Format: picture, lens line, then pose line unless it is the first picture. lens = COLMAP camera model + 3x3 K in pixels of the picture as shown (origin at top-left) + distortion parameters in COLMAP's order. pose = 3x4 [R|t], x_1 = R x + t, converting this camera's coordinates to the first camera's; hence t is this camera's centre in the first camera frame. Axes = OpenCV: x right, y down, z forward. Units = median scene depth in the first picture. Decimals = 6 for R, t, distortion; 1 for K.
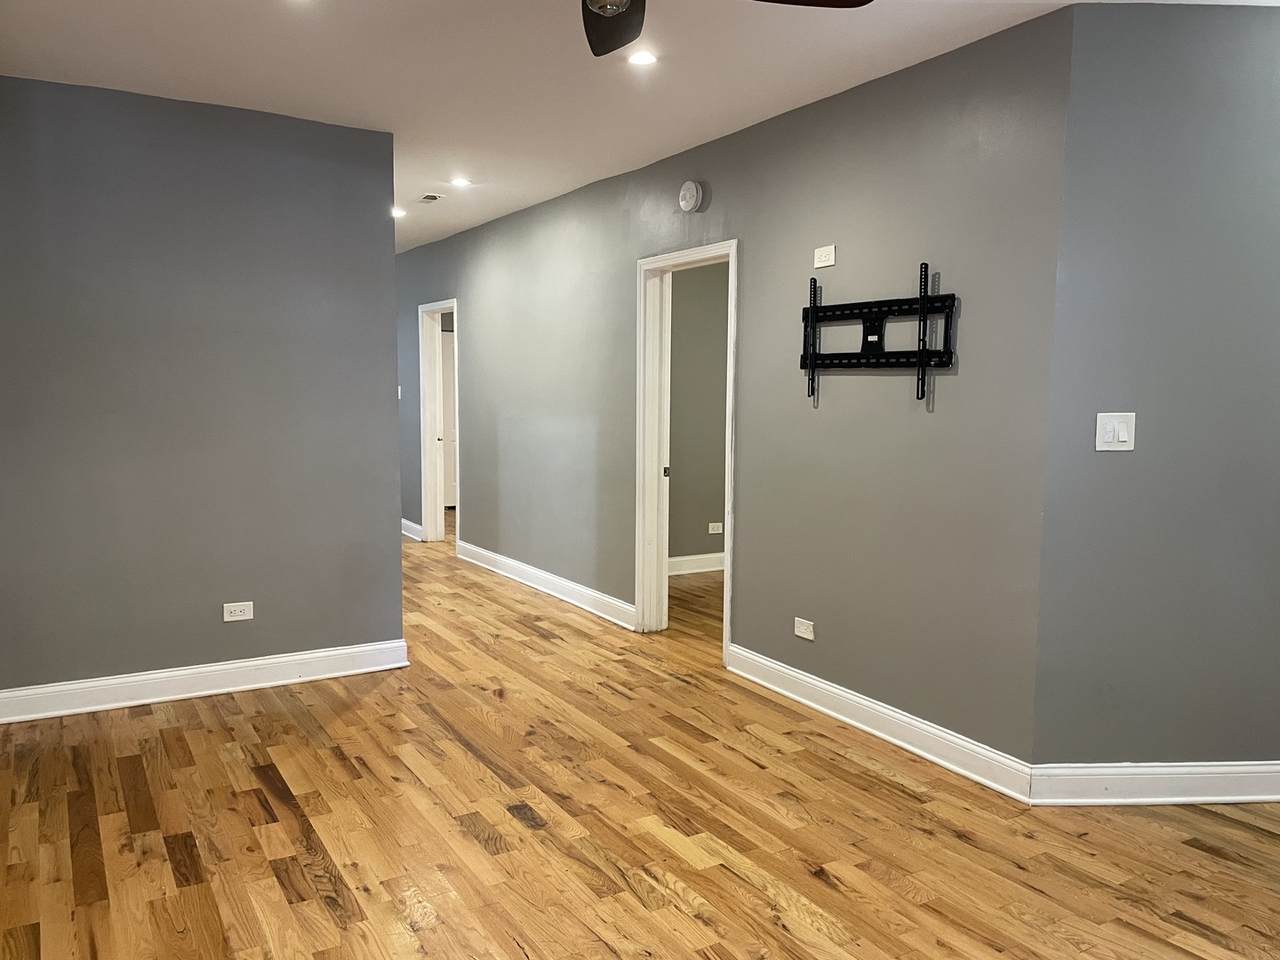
lens RADIAL K [[979.3, 0, 640.0], [0, 979.3, 480.0], [0, 0, 1]] dist [0.102461, -0.117371]
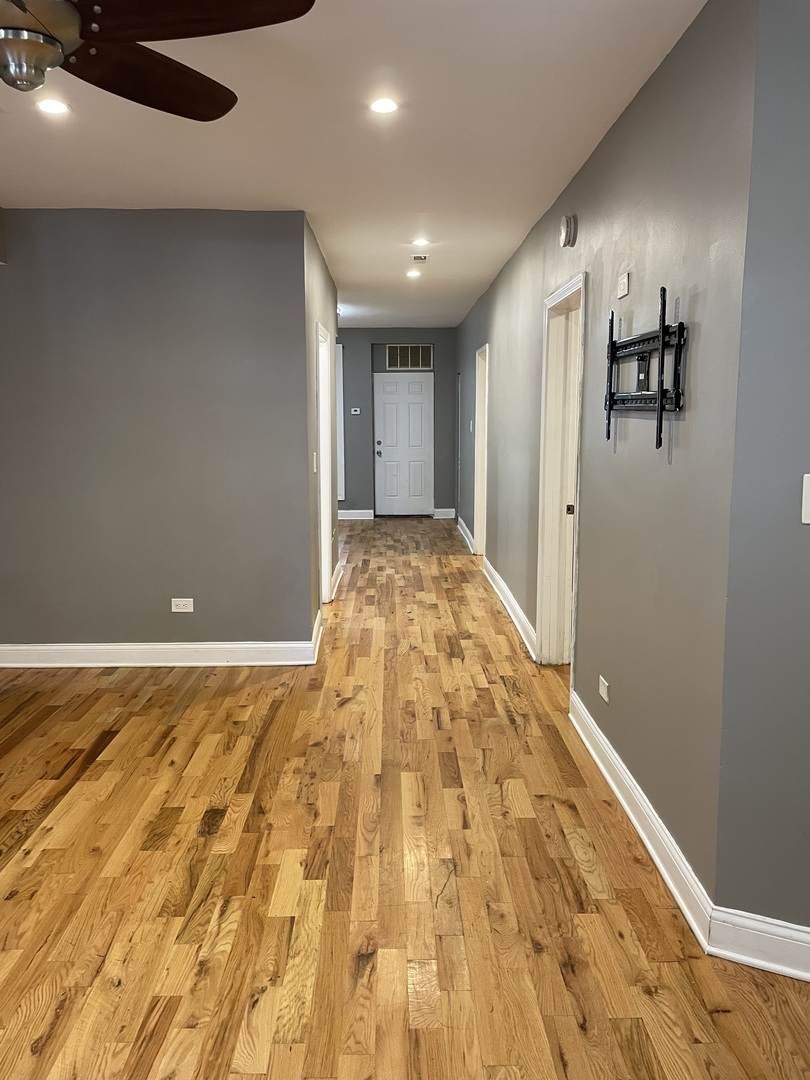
lens RADIAL K [[826.3, 0, 399.9], [0, 826.3, 520.6], [0, 0, 1]] dist [0.102461, -0.117371]
pose [[0.857572, 0.053263, -0.511598, 0.430960], [-0.034404, 0.998336, 0.046269, -0.041746], [0.513211, -0.022078, 0.857978, 0.243449]]
